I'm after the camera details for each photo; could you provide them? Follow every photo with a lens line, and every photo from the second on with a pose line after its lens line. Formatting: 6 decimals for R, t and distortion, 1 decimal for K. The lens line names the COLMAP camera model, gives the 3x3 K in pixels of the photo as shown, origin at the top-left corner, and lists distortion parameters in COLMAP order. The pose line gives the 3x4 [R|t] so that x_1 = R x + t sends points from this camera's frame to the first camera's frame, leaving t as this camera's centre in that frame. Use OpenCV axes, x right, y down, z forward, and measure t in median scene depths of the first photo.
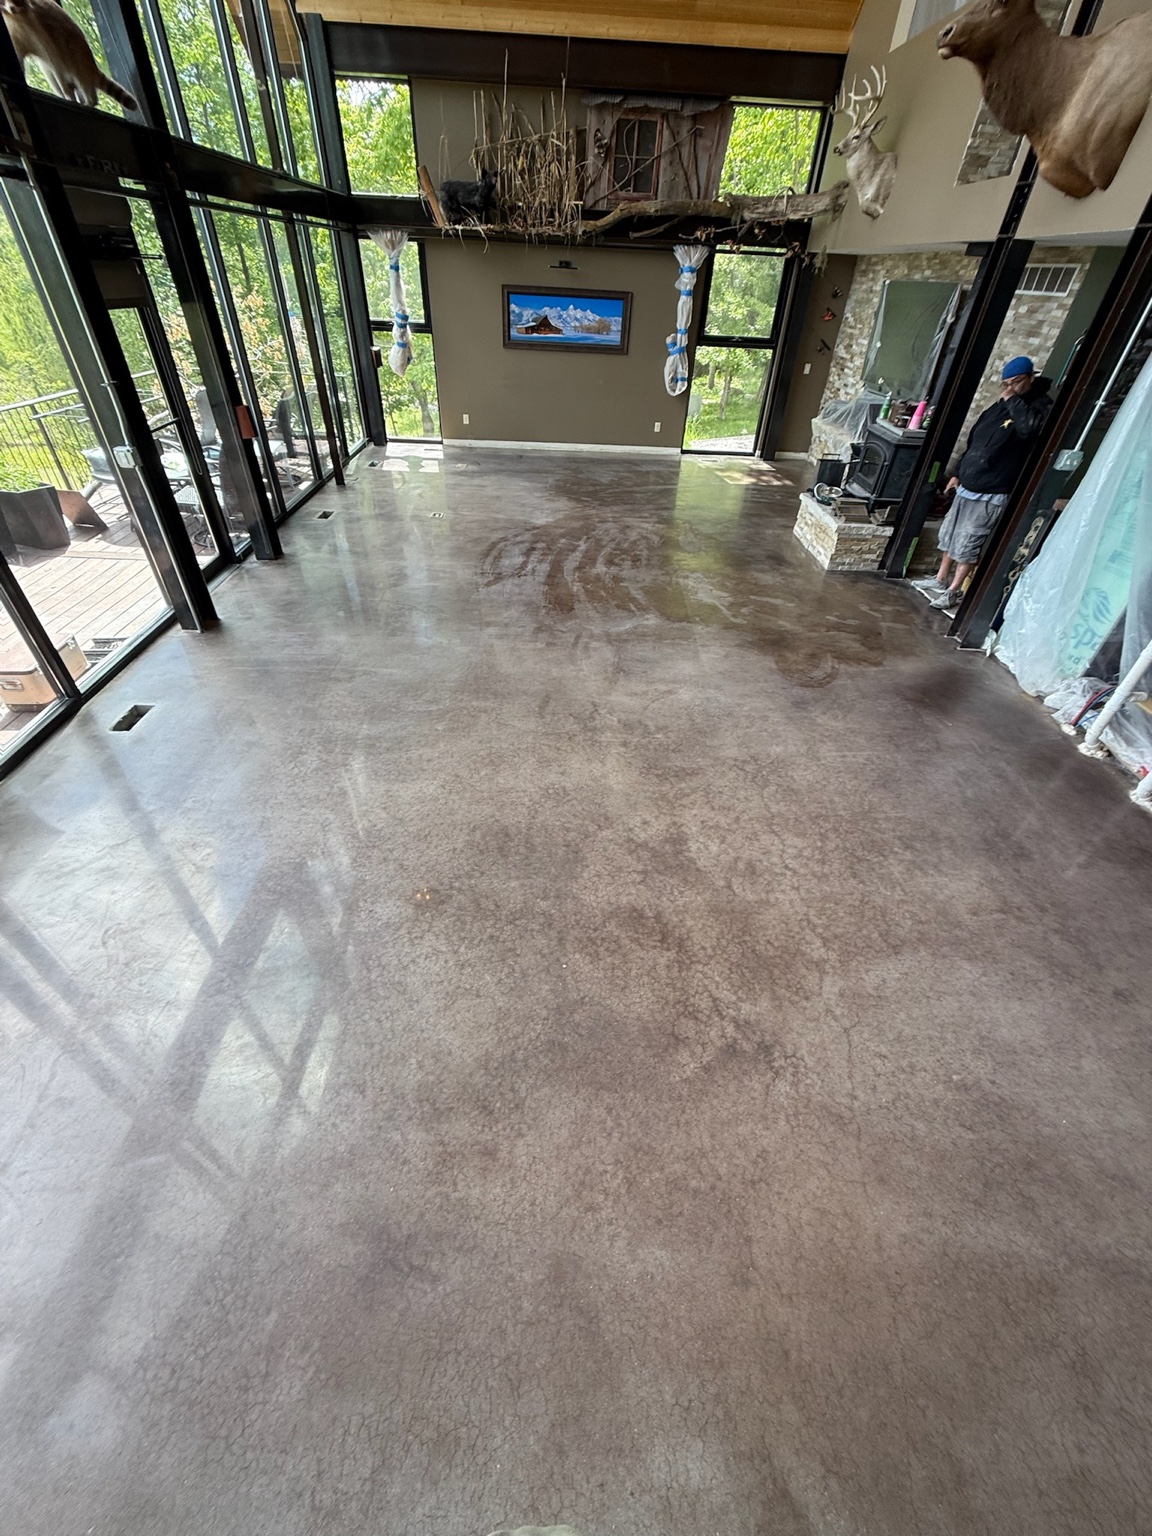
lens RADIAL K [[608.4, 0, 576.0], [0, 608.4, 763.4], [0, 0, 1]] dist [0.001542, -0.000561]
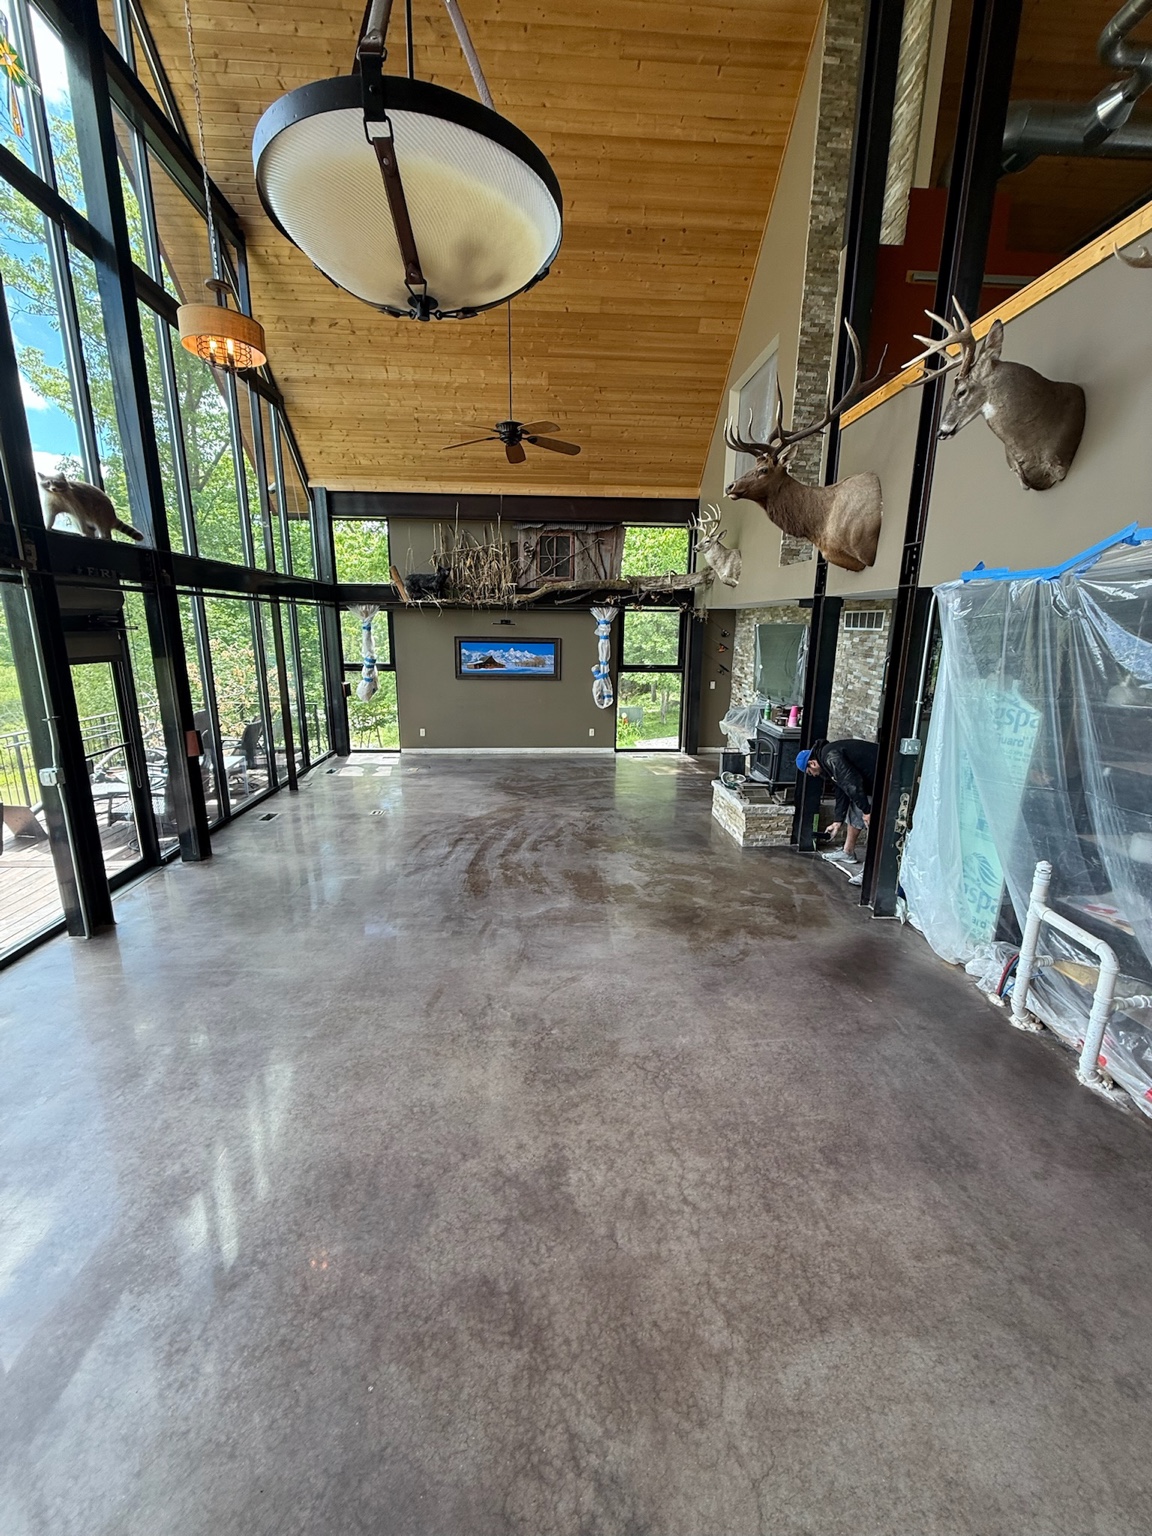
lens RADIAL K [[608.4, 0, 575.8], [0, 608.4, 759.5], [0, 0, 1]] dist [0.001542, -0.000561]
pose [[0.998625, -0.038222, 0.035873, 0.129789], [0.050205, 0.894181, -0.444881, -0.001972], [-0.015073, 0.446071, 0.894871, 0.004617]]
